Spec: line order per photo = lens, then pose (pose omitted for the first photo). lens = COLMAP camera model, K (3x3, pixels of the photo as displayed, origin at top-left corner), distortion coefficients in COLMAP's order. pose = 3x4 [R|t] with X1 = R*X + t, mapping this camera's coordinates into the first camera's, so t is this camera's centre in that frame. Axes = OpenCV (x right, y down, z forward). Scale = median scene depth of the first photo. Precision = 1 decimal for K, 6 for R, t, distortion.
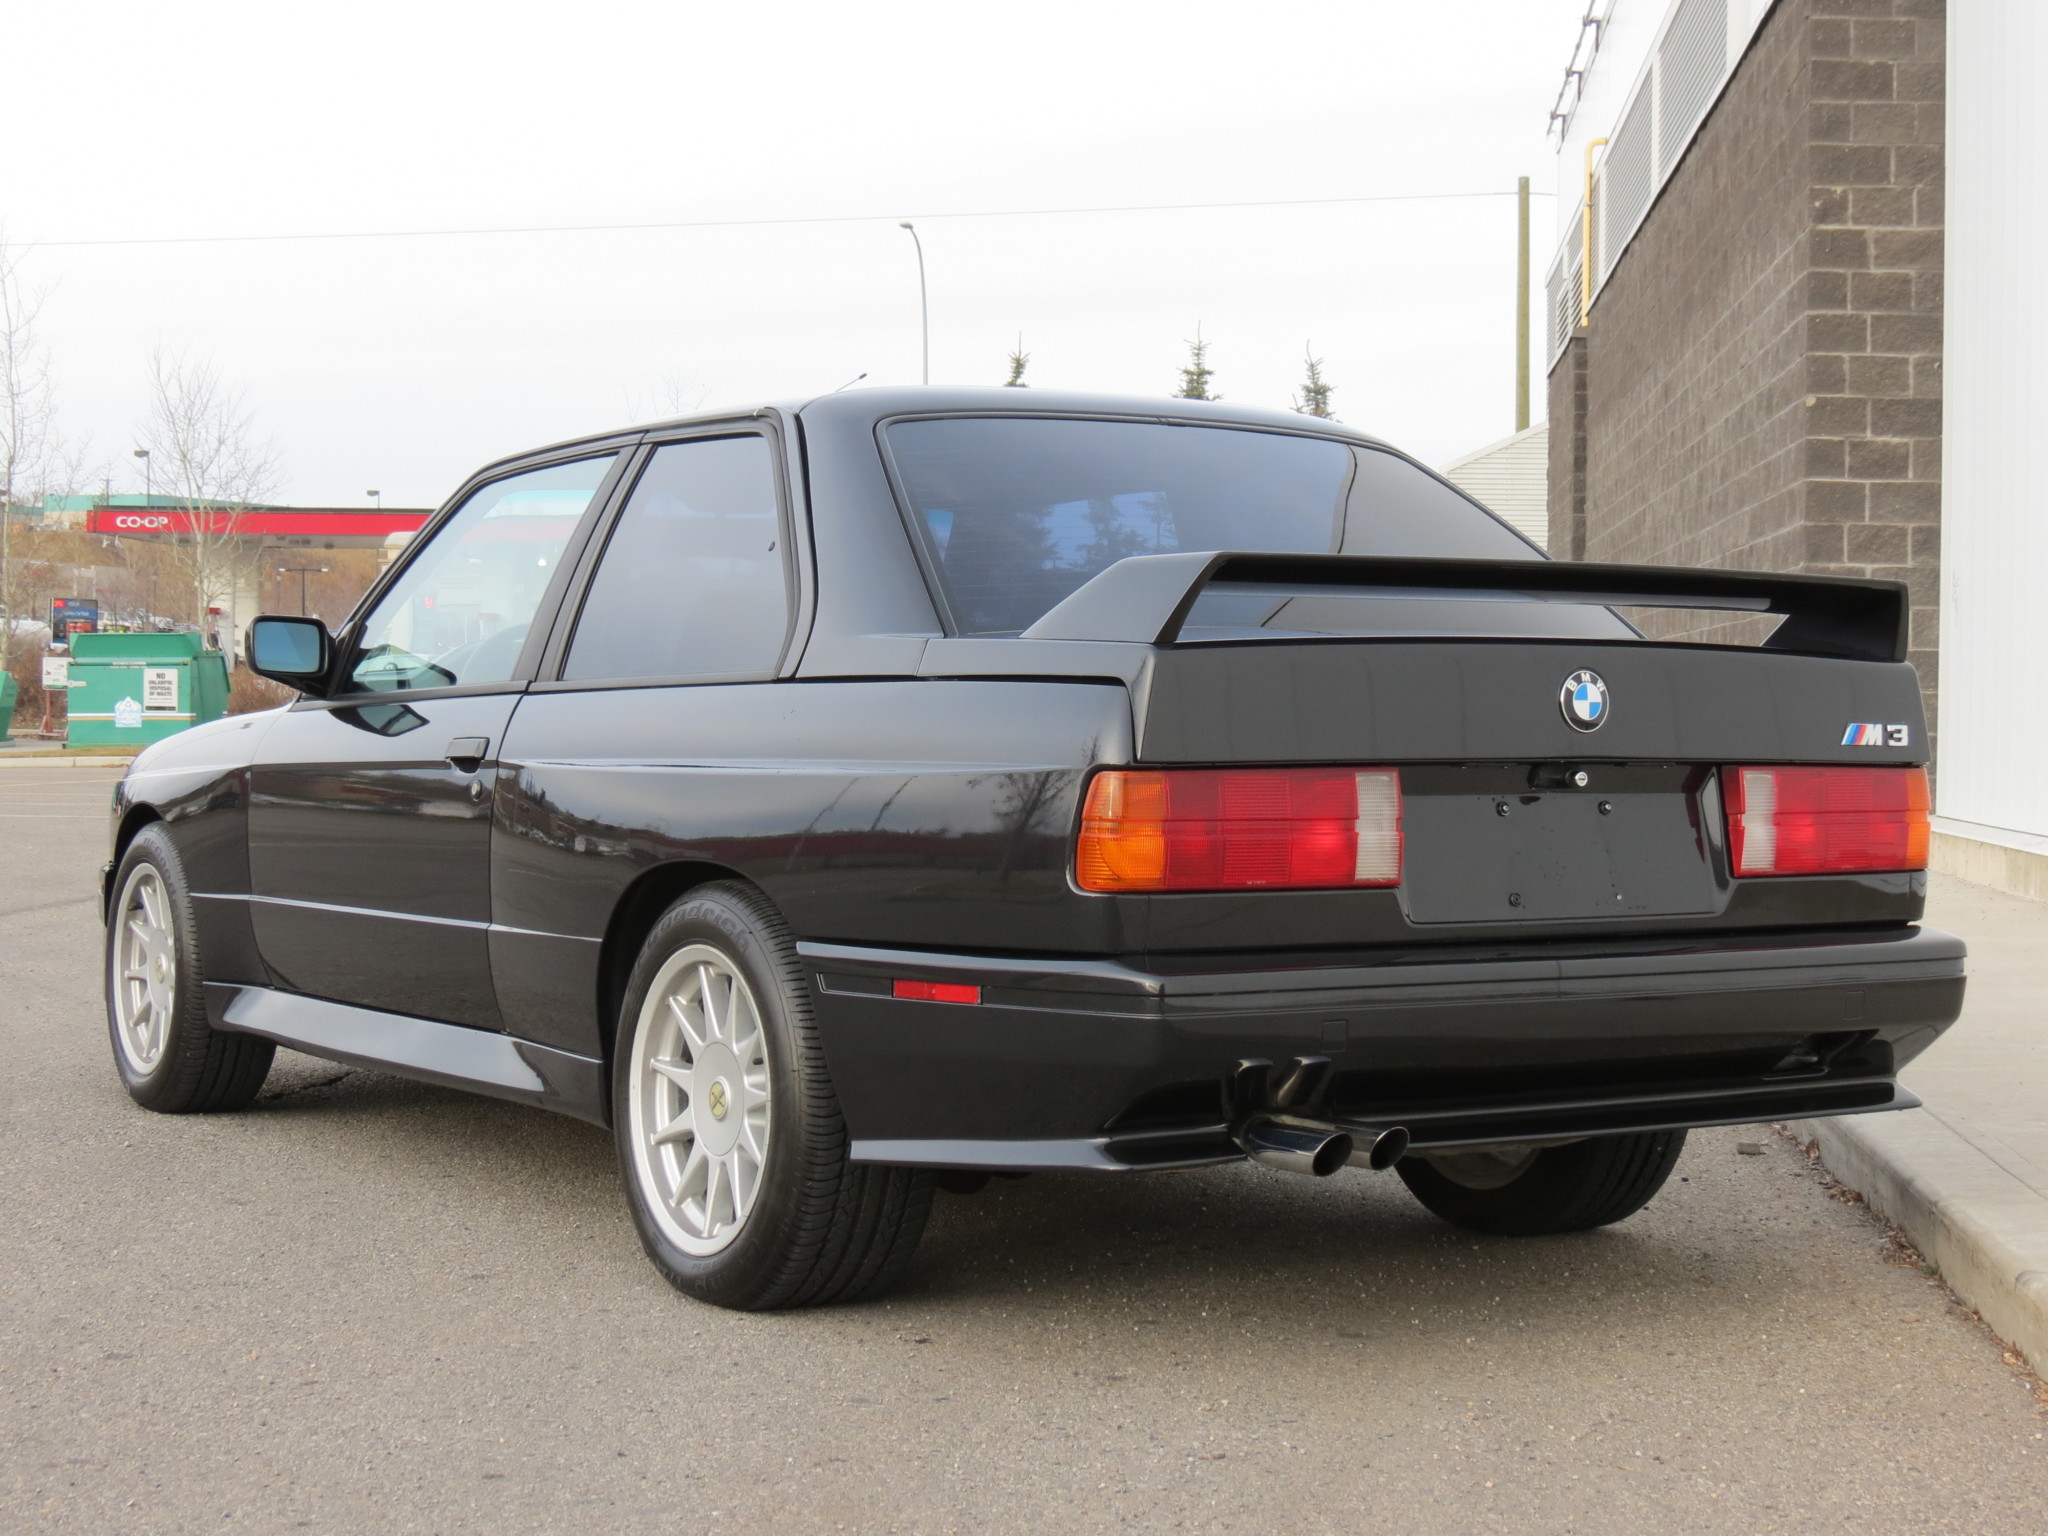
lens RADIAL K [[3329.9, 0, 1019.7], [0, 3329.9, 752.8], [0, 0, 1]] dist [-0.082483, 0.000000]
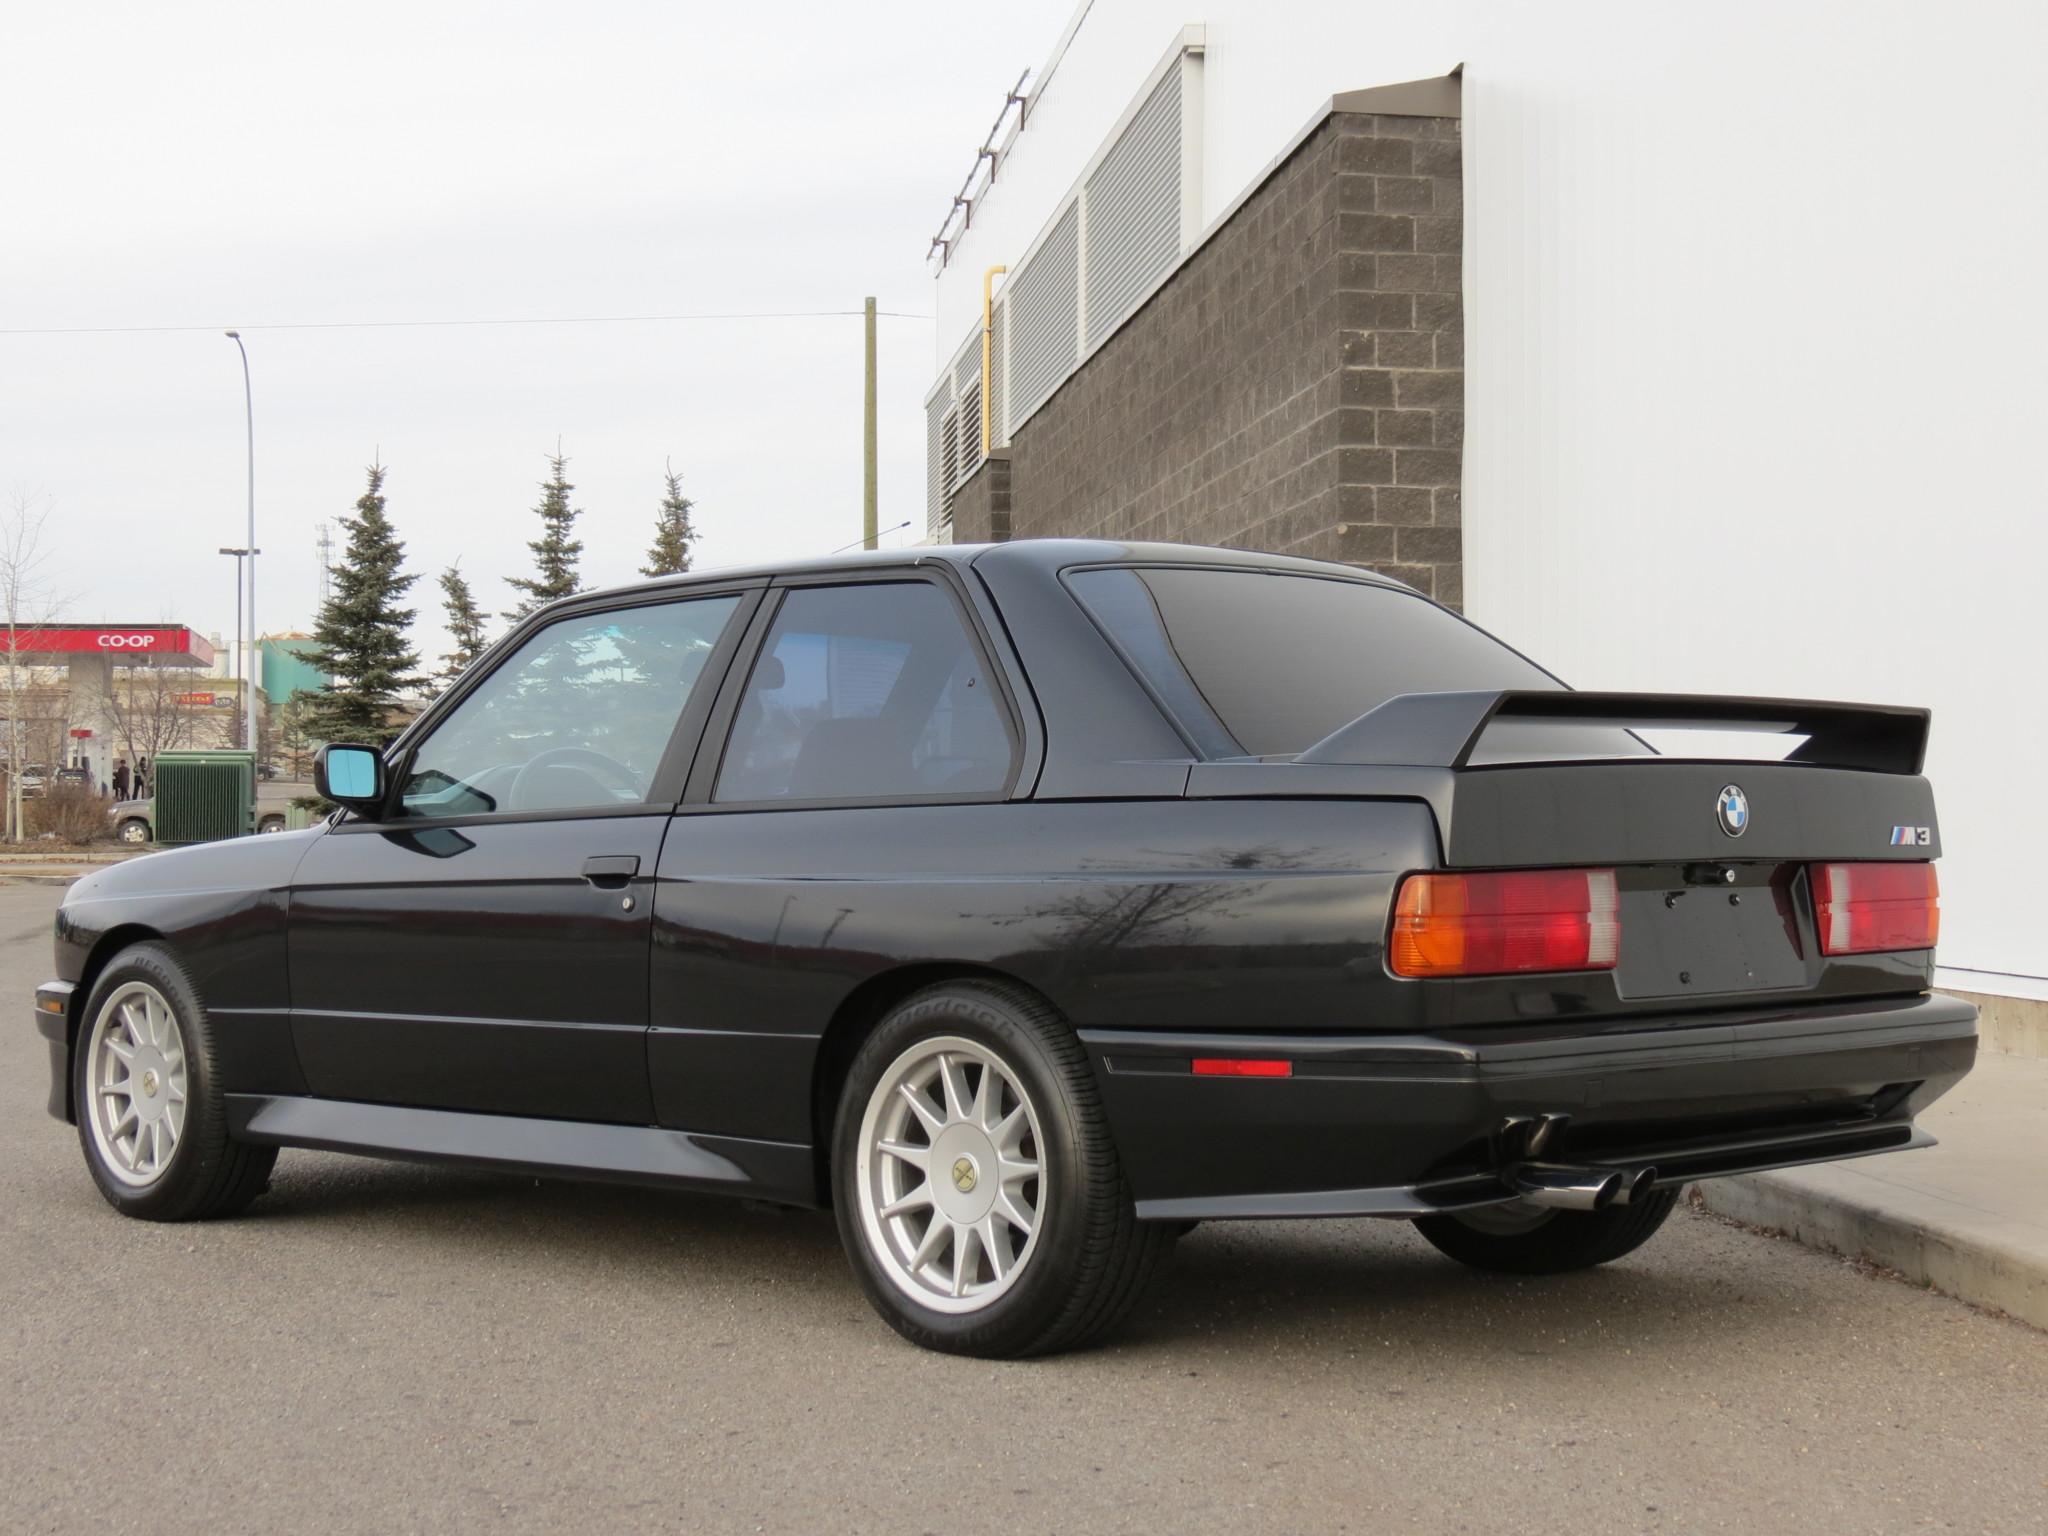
lens RADIAL K [[3329.9, 0, 1038.2], [0, 3329.9, 772.2], [0, 0, 1]] dist [-0.082483, 0.000000]
pose [[0.976489, -0.008807, 0.215387, -0.303617], [0.014722, 0.999557, -0.025872, -0.002052], [-0.215063, 0.028435, 0.976186, -0.107410]]
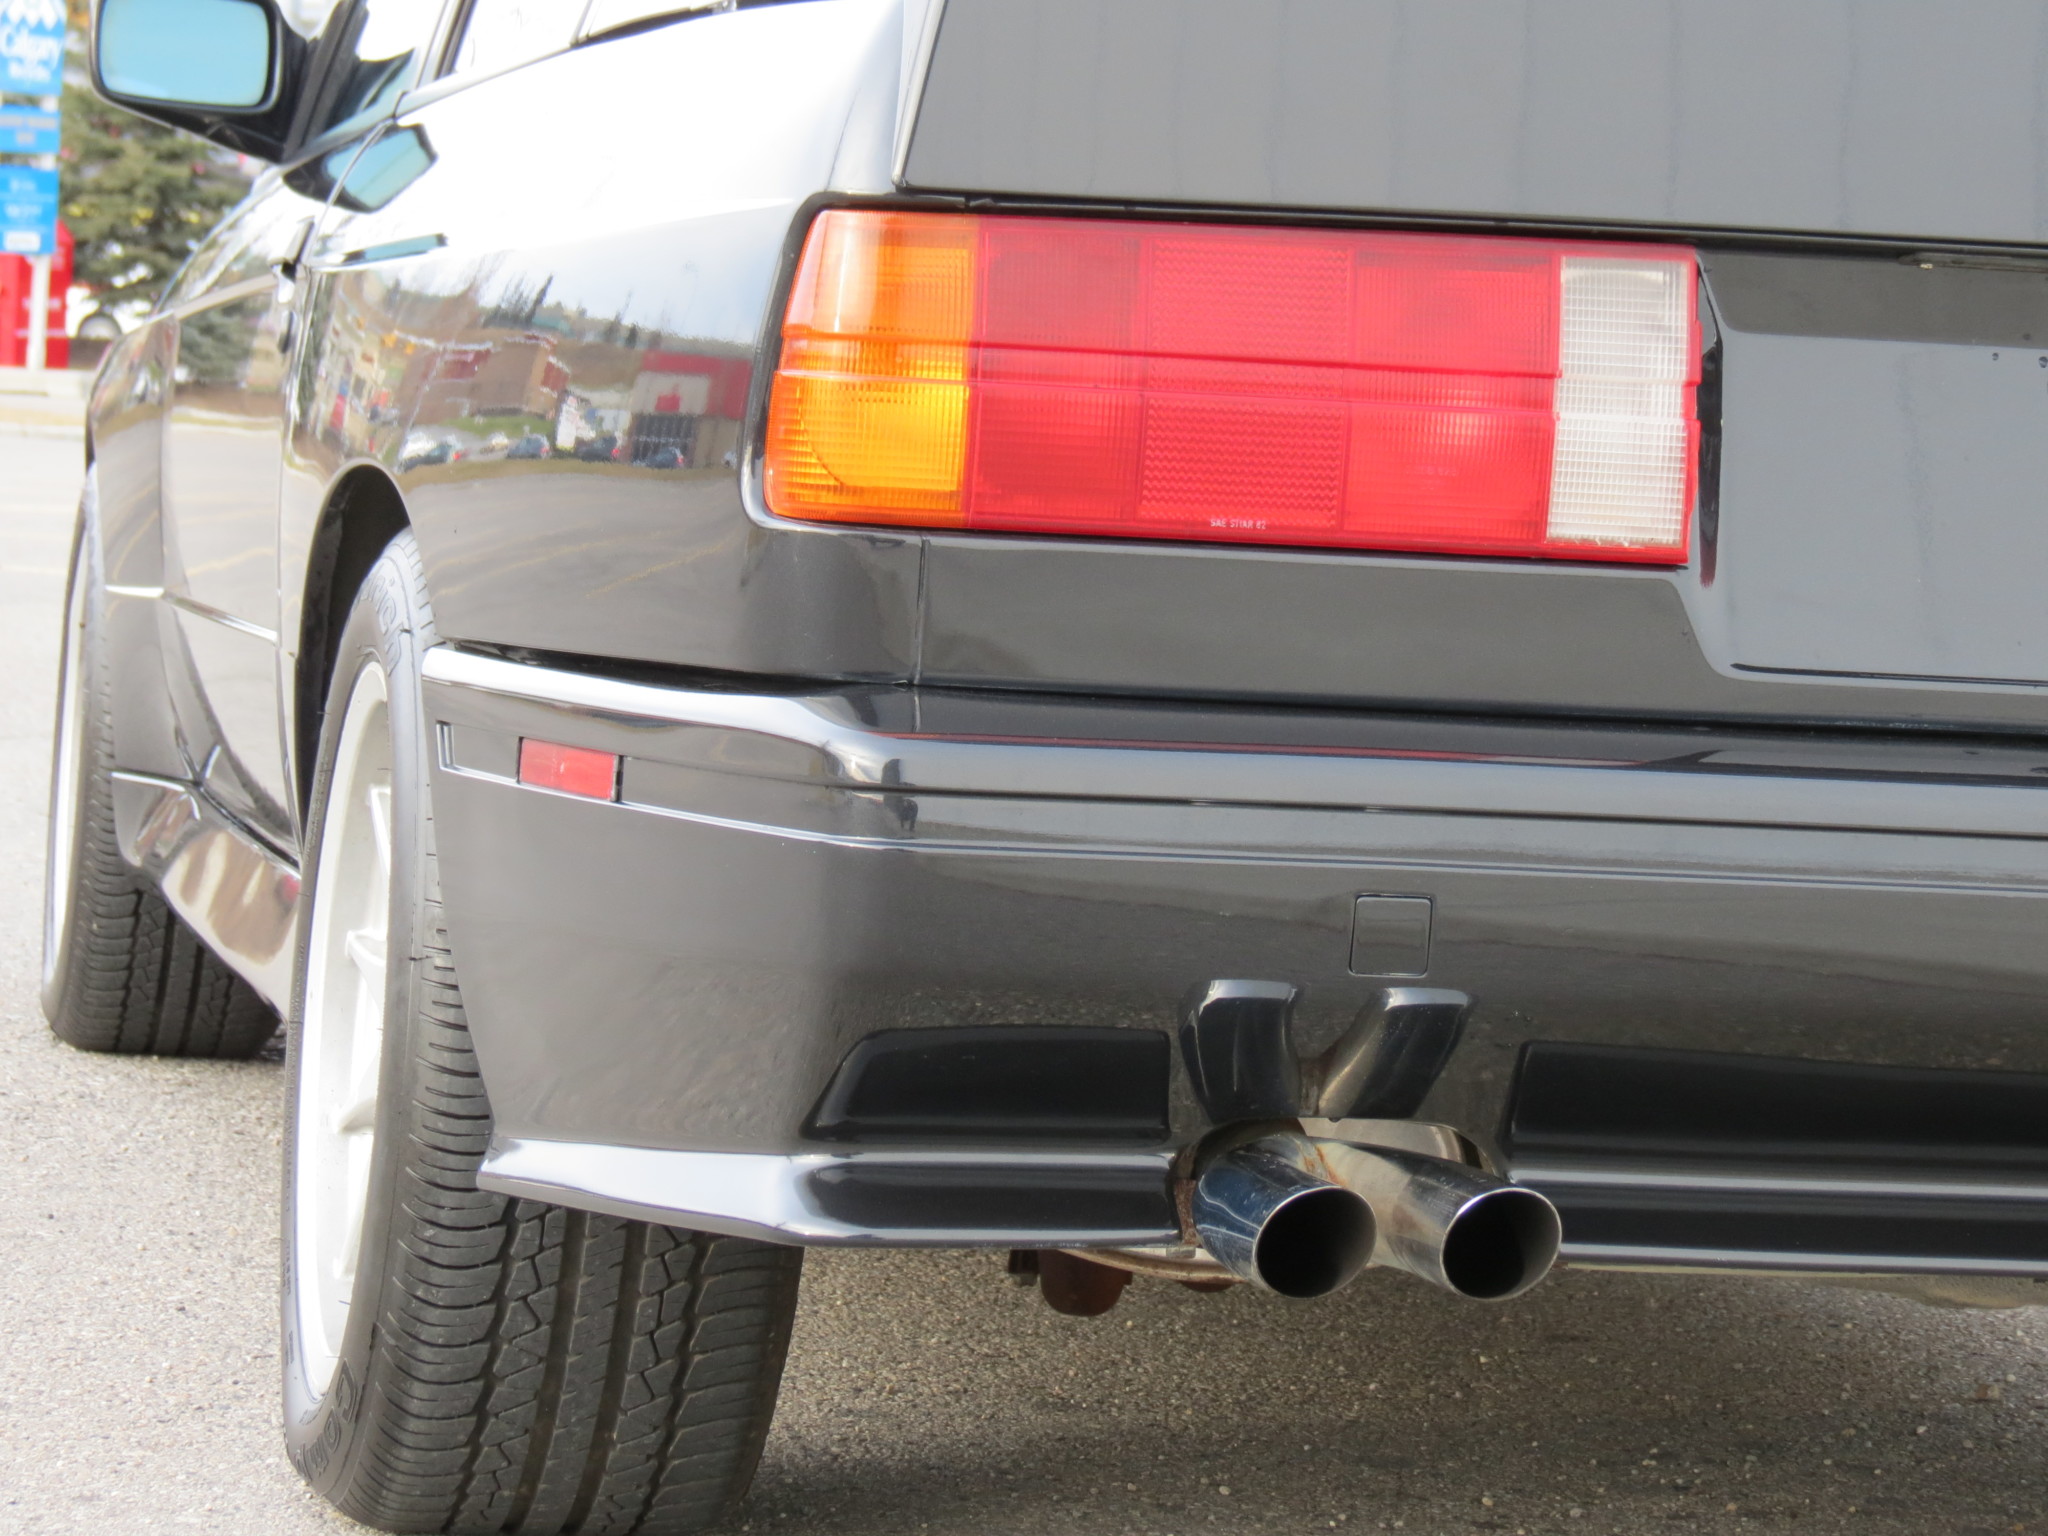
lens RADIAL K [[6411.7, 0, 1027.0], [0, 6411.7, 743.5], [0, 0, 1]] dist [0.072618, 0.000000]
pose [[0.938504, 0.059991, -0.340017, 0.257214], [-0.049580, 0.997999, 0.039232, 0.031263], [0.341690, -0.019962, 0.939601, 0.255272]]
